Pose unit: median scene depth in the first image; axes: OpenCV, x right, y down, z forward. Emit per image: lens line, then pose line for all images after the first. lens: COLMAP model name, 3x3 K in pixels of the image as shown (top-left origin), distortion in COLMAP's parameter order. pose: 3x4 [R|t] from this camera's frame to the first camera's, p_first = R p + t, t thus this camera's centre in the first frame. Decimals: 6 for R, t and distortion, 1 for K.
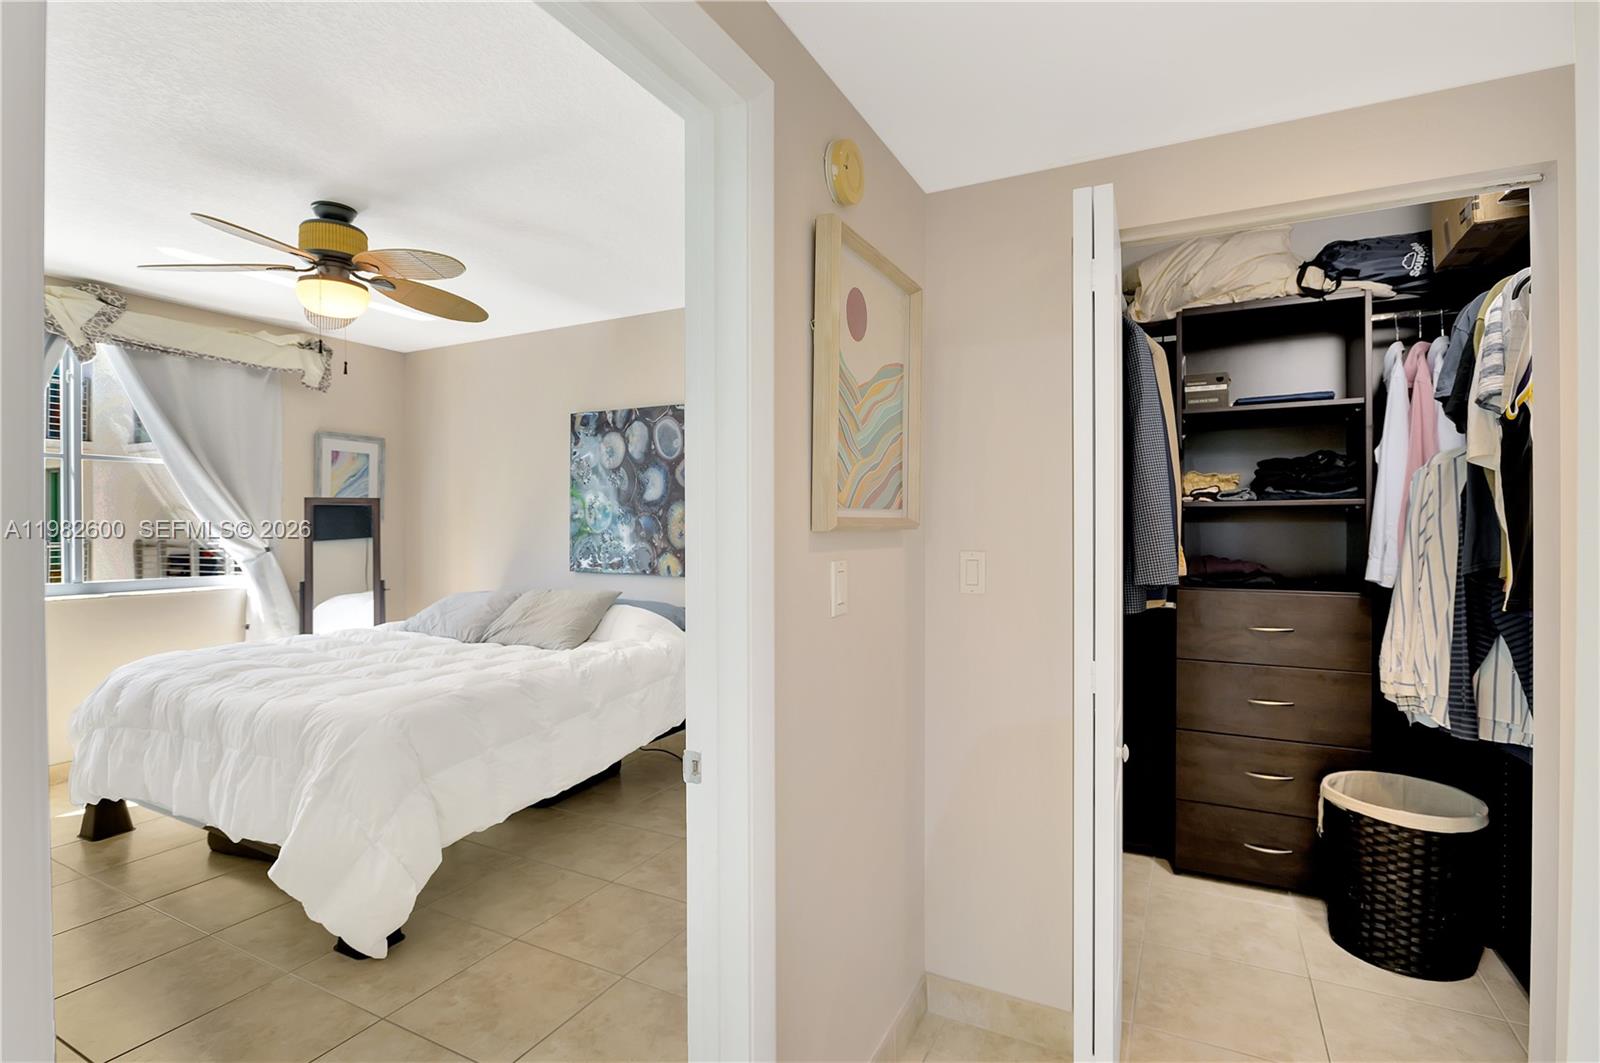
lens RADIAL K [[760.5, 0, 800.0], [0, 760.5, 531.5], [0, 0, 1]] dist [-0.005401, -0.000325]
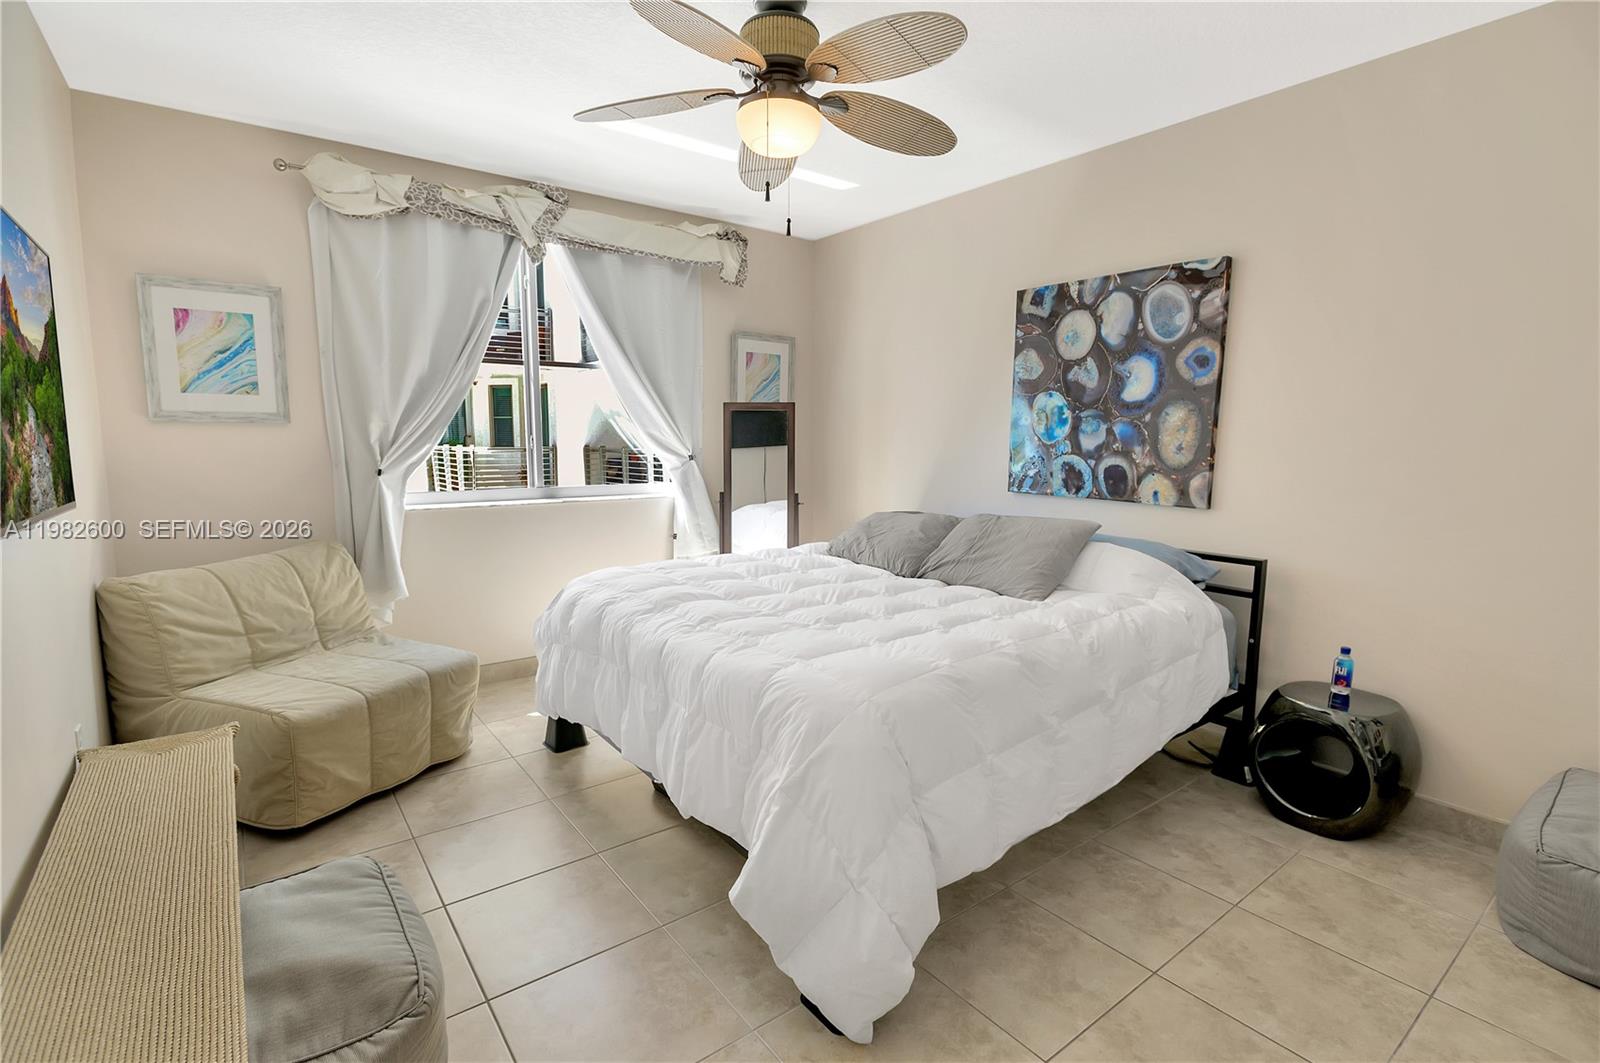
lens RADIAL K [[743.3, 0, 807.6], [0, 743.3, 534.0], [0, 0, 1]] dist [-0.010297, 0.000321]
pose [[0.908108, 0.061828, -0.414147, -0.178486], [-0.010612, 0.992119, 0.124845, 0.000698], [0.418602, -0.108978, 0.901607, 0.208992]]
